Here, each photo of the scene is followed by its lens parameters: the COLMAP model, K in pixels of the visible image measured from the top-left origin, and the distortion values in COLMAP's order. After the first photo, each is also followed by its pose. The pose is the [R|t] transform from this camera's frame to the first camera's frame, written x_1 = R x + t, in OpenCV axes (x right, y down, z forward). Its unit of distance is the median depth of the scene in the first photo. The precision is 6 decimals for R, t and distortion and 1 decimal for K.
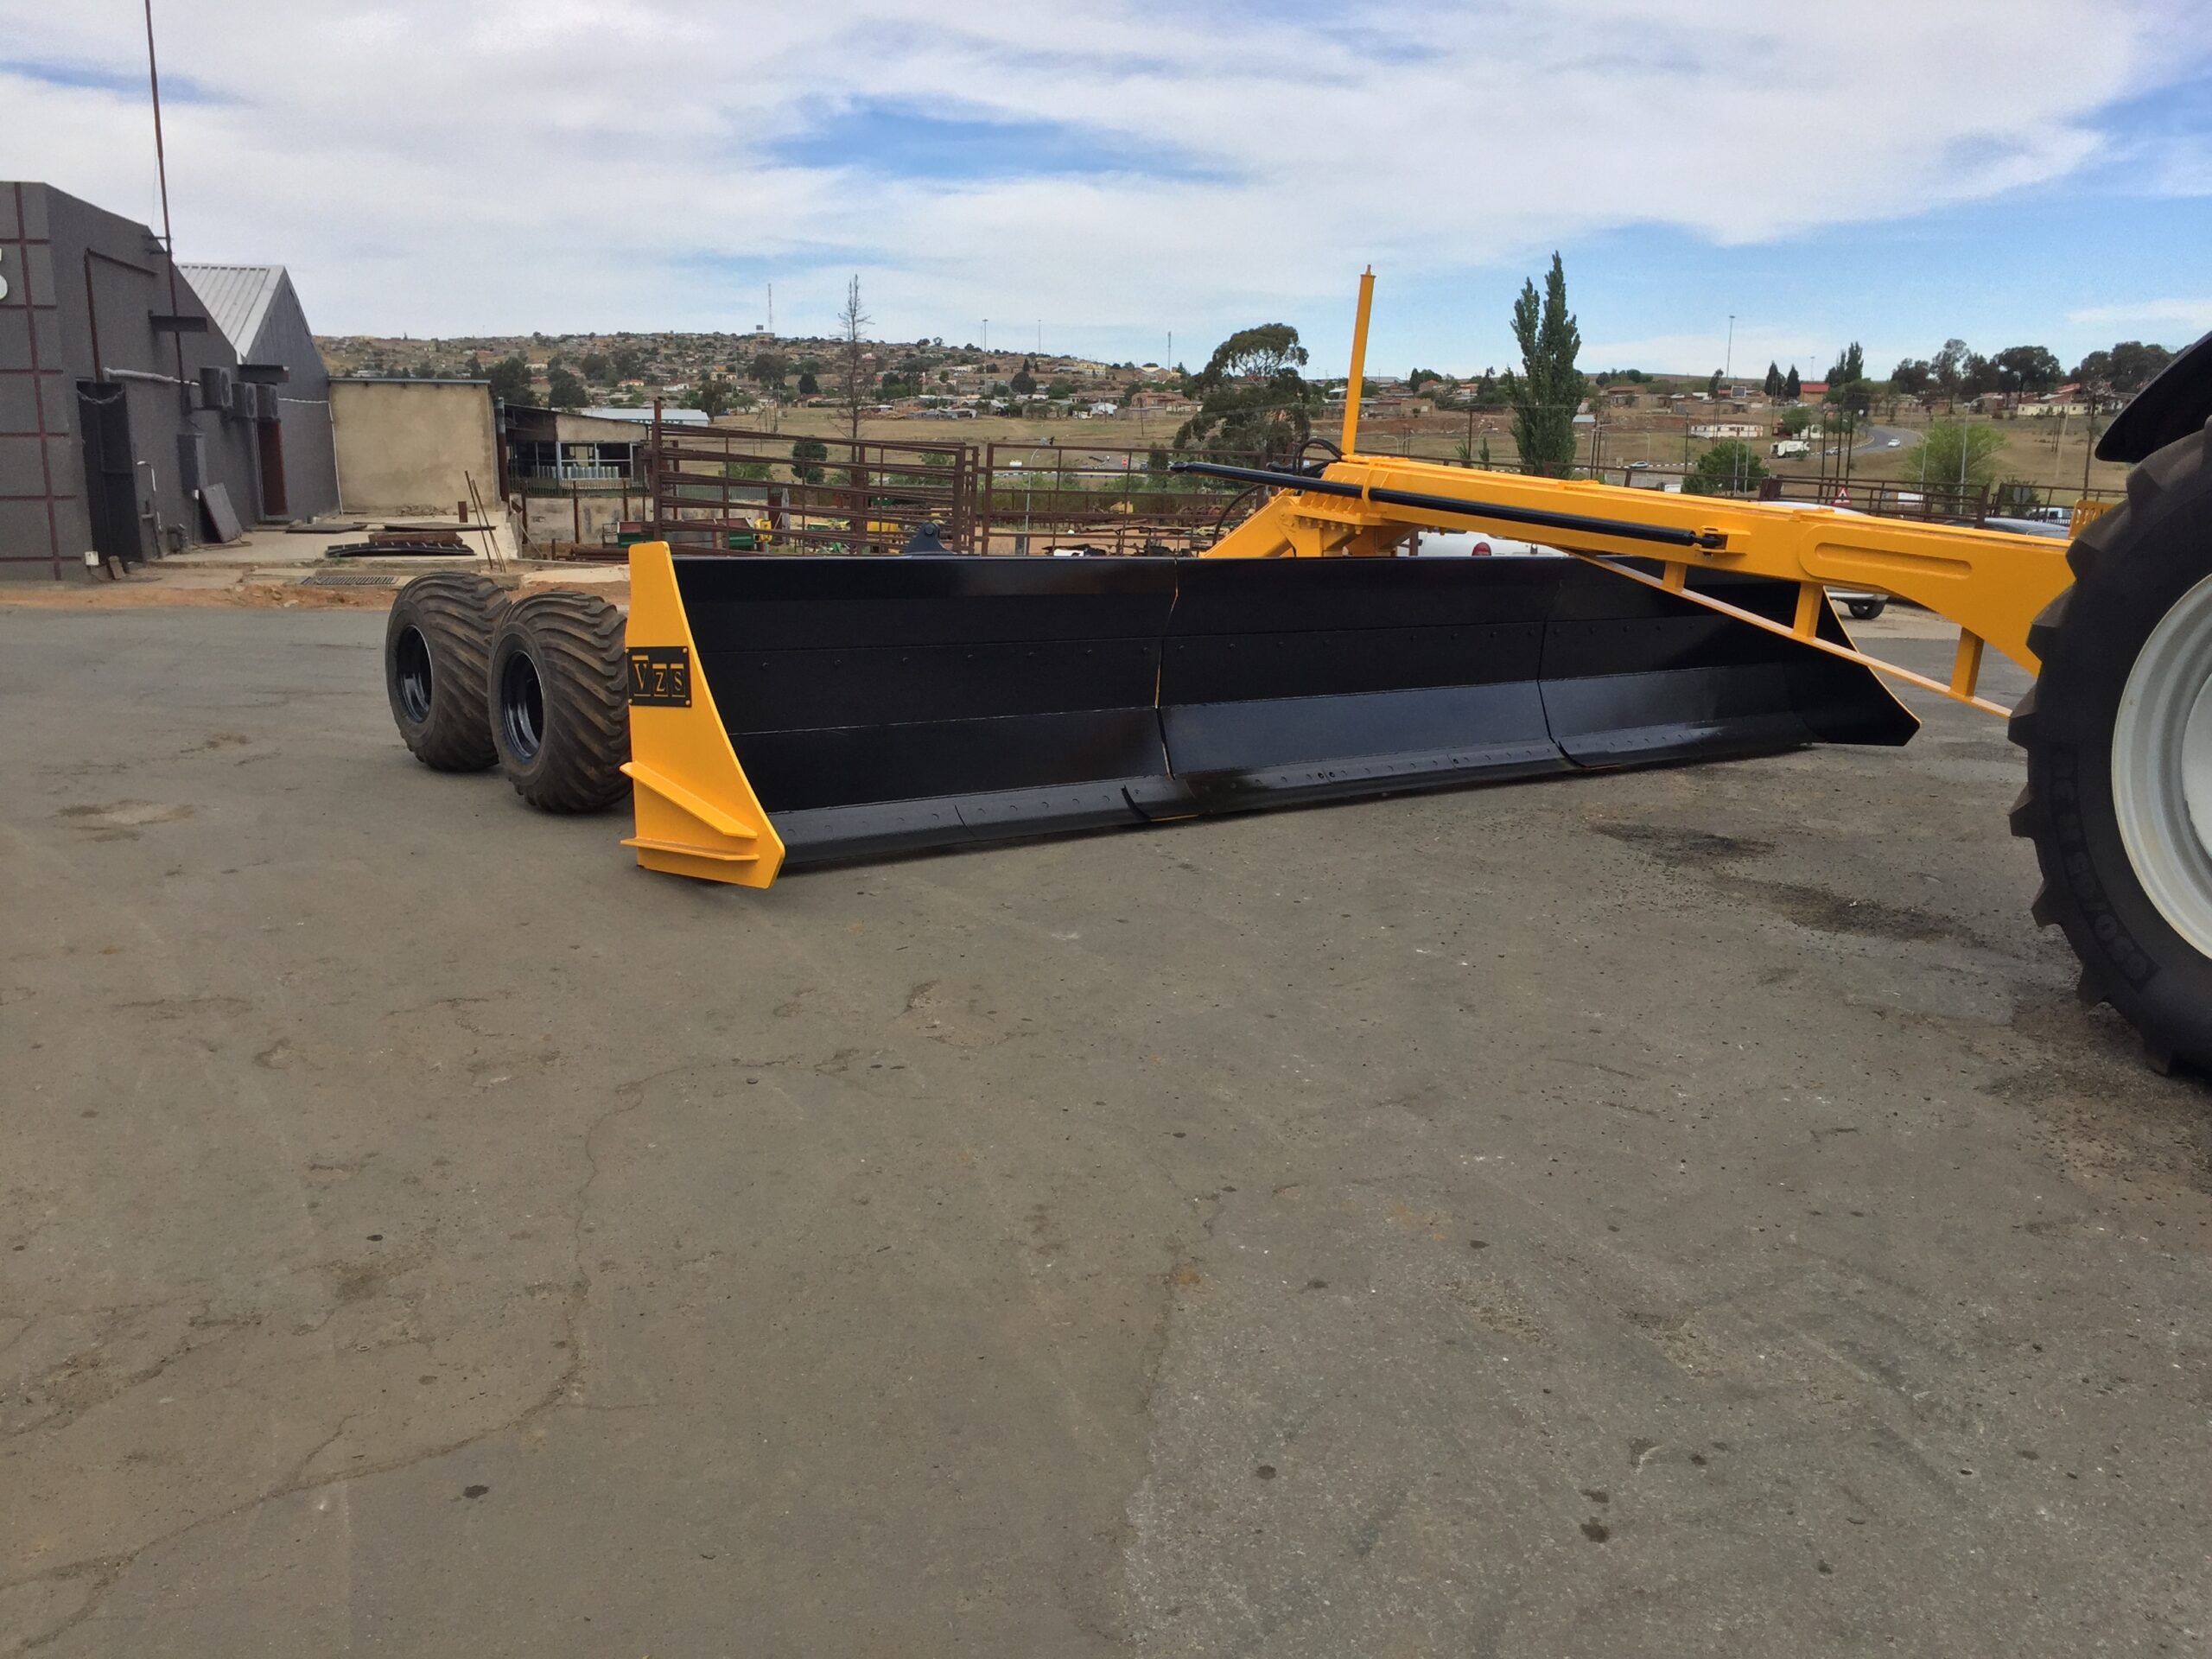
lens RADIAL K [[1890.0, 0, 1117.8], [0, 1890.0, 825.5], [0, 0, 1]] dist [0.087001, -0.128255]
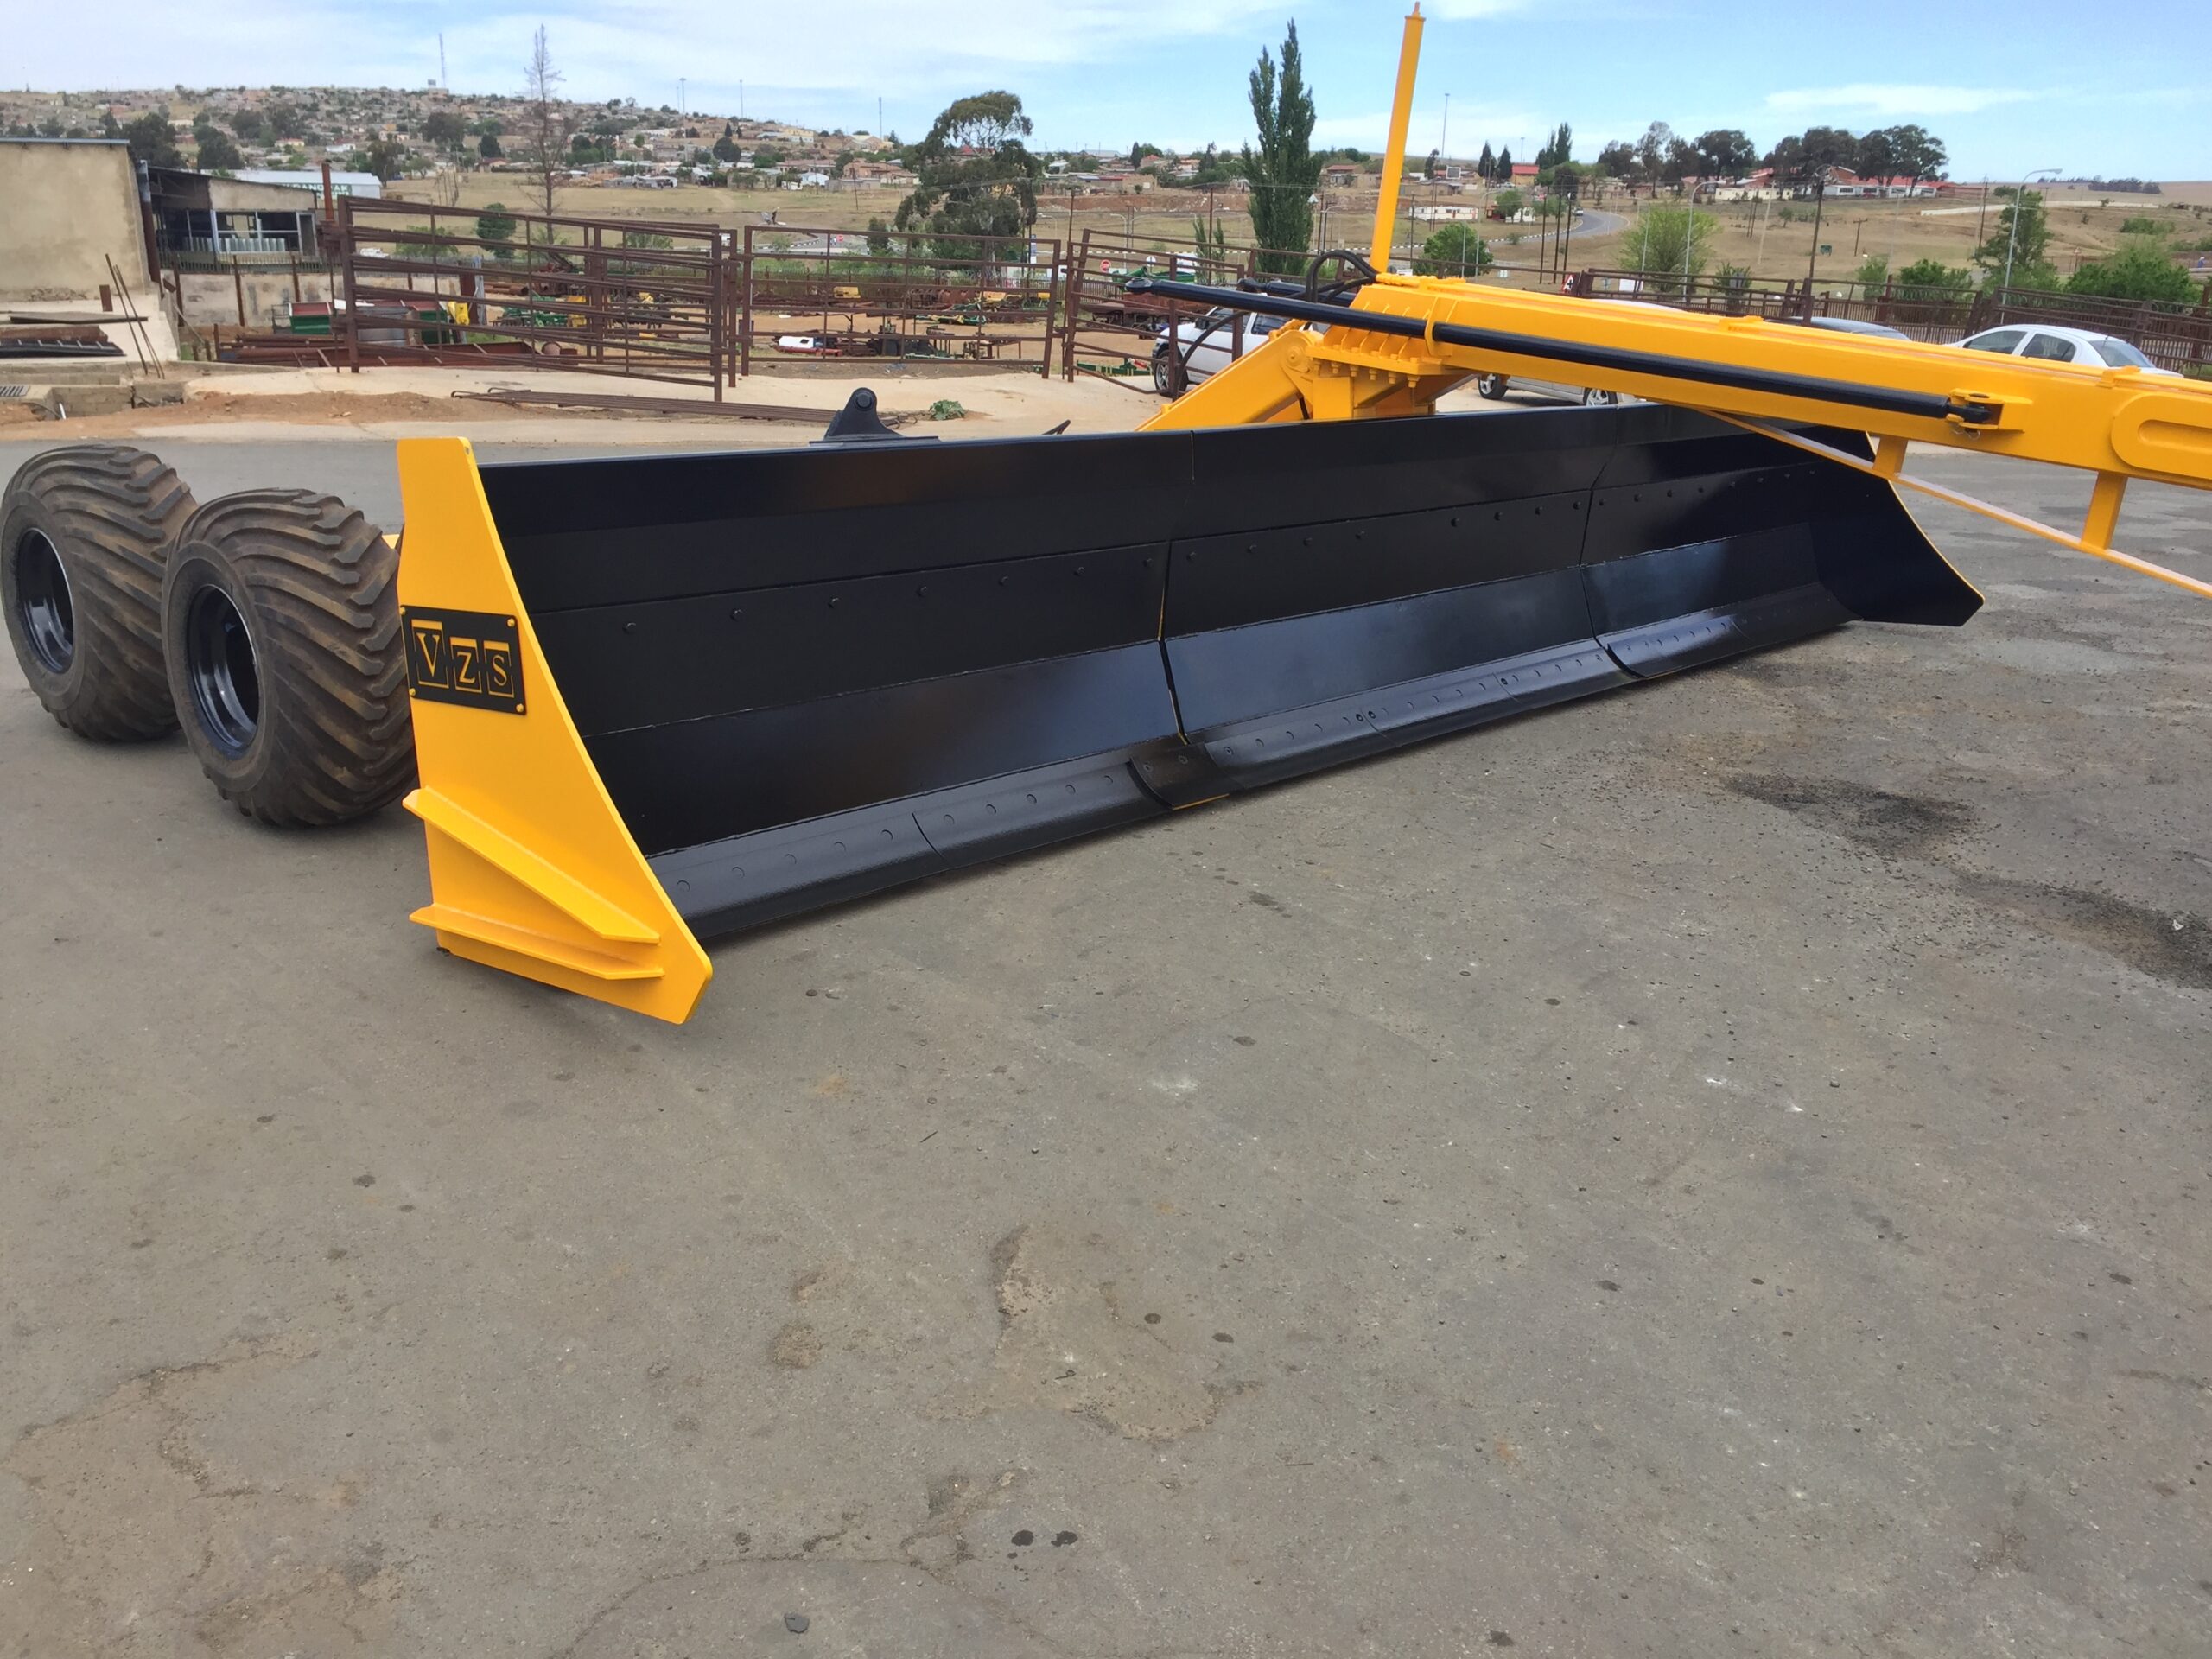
lens RADIAL K [[1890.0, 0, 1117.8], [0, 1890.0, 825.5], [0, 0, 1]] dist [0.087001, -0.128255]
pose [[0.989741, -0.033967, 0.138775, -0.082356], [0.018619, 0.993710, 0.110428, -0.061256], [-0.141653, -0.106711, 0.984148, 0.246995]]
